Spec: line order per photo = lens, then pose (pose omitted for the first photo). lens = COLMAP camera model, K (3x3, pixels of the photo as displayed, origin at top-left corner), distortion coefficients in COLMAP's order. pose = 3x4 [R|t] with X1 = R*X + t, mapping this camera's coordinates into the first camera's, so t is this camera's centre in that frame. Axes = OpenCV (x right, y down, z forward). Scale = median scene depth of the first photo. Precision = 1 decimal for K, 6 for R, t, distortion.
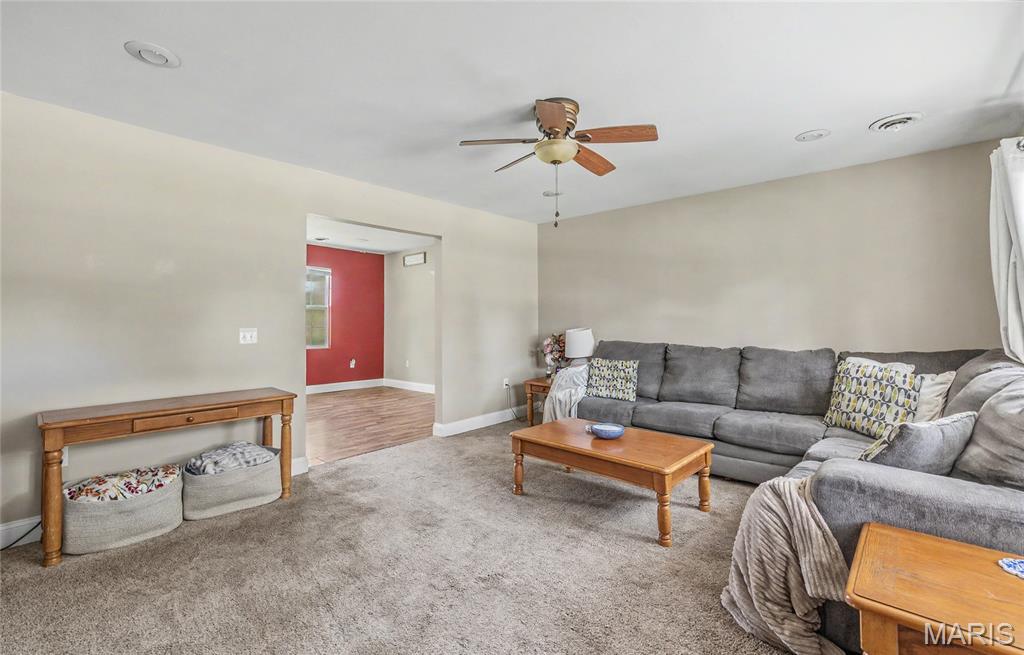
lens RADIAL K [[441.9, 0, 511.3], [0, 441.9, 318.8], [0, 0, 1]] dist [0.004457, -0.000101]
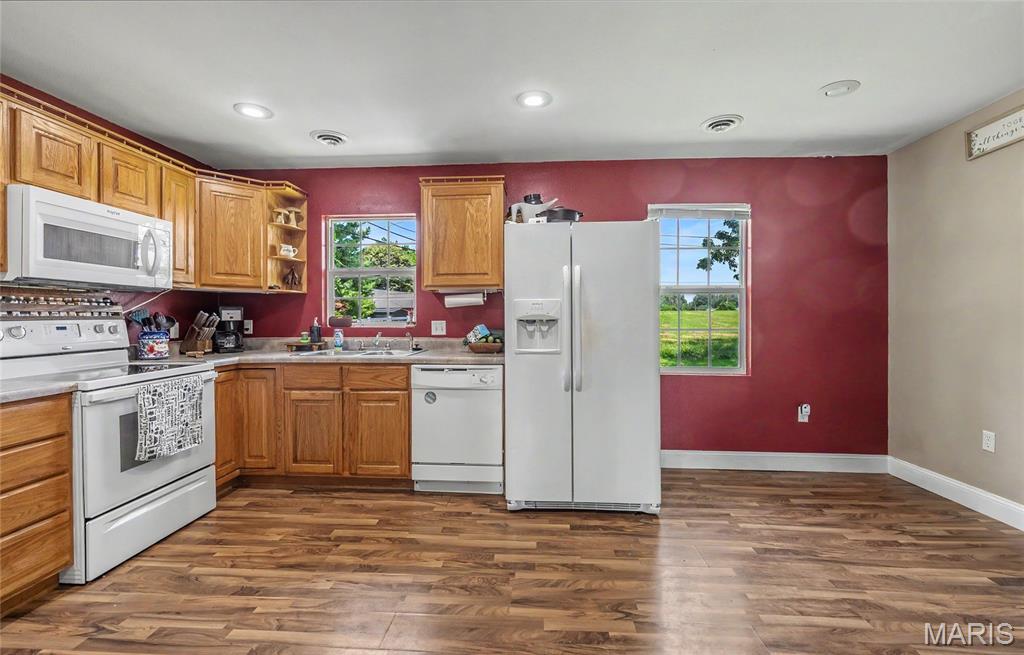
lens RADIAL K [[441.9, 0, 512.5], [0, 441.9, 322.4], [0, 0, 1]] dist [0.004457, -0.000101]
pose [[0.622607, 0.001082, -0.782534, -0.193934], [0.010998, 0.999888, 0.010132, 0.003247], [0.782457, -0.014914, 0.622525, 0.498427]]
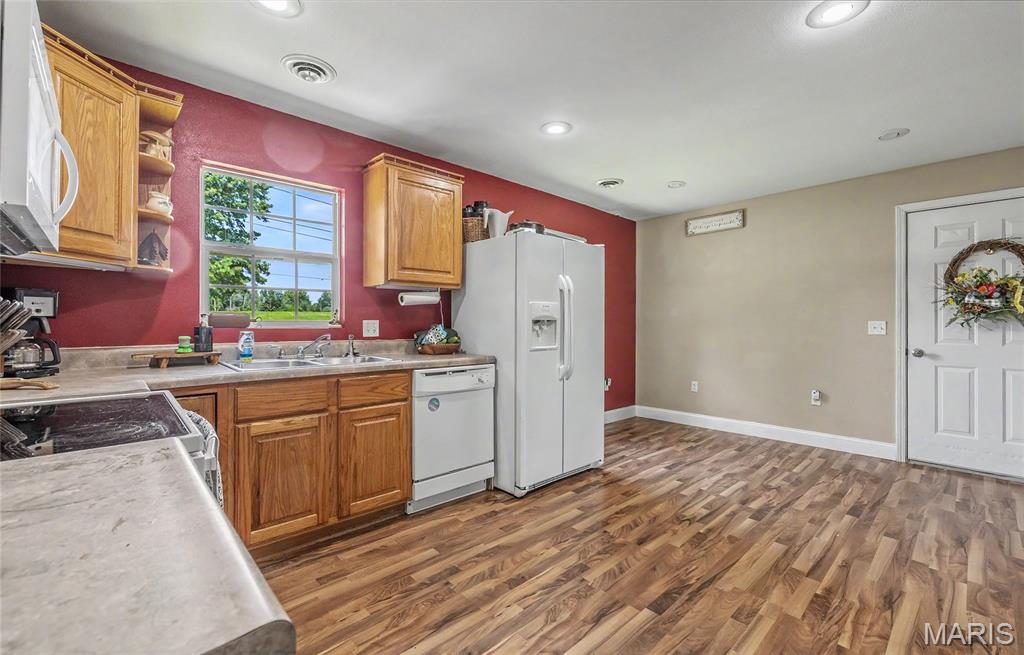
lens RADIAL K [[441.9, 0, 511.5], [0, 441.9, 323.1], [0, 0, 1]] dist [0.004457, -0.000101]
pose [[0.997675, 0.004104, -0.068031, -0.454693], [-0.003314, 0.999926, 0.011723, 0.002887], [0.068075, -0.011471, 0.997614, 0.335966]]
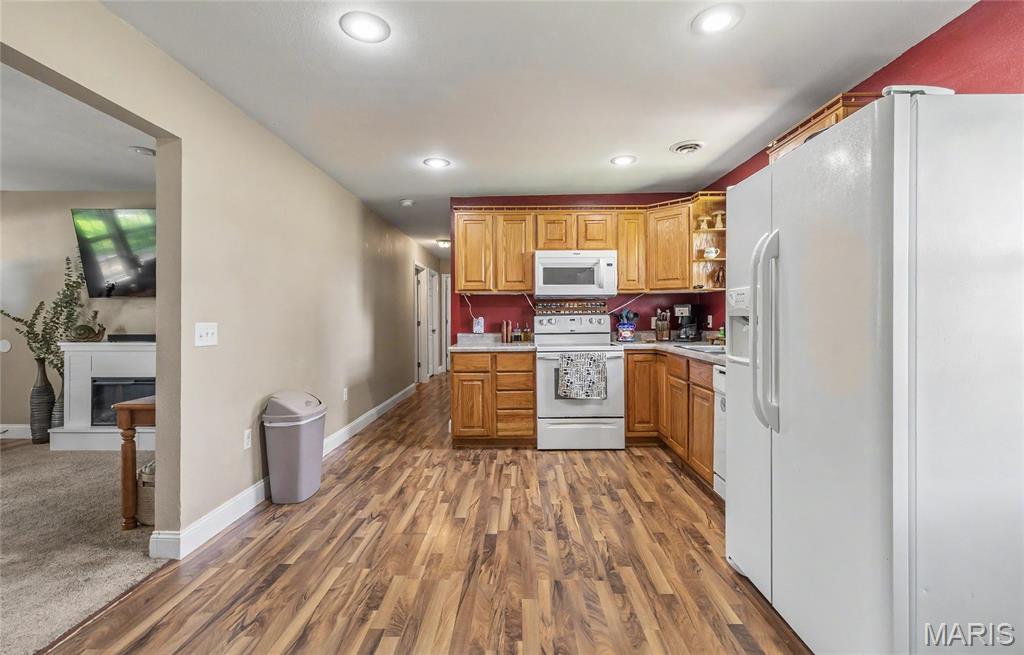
lens RADIAL K [[441.9, 0, 505.3], [0, 441.9, 318.4], [0, 0, 1]] dist [0.004457, -0.000101]
pose [[-0.756091, 0.002205, -0.654463, -0.192031], [0.005301, 0.999982, -0.002755, 0.006158], [0.654445, -0.005552, -0.756089, 0.828872]]
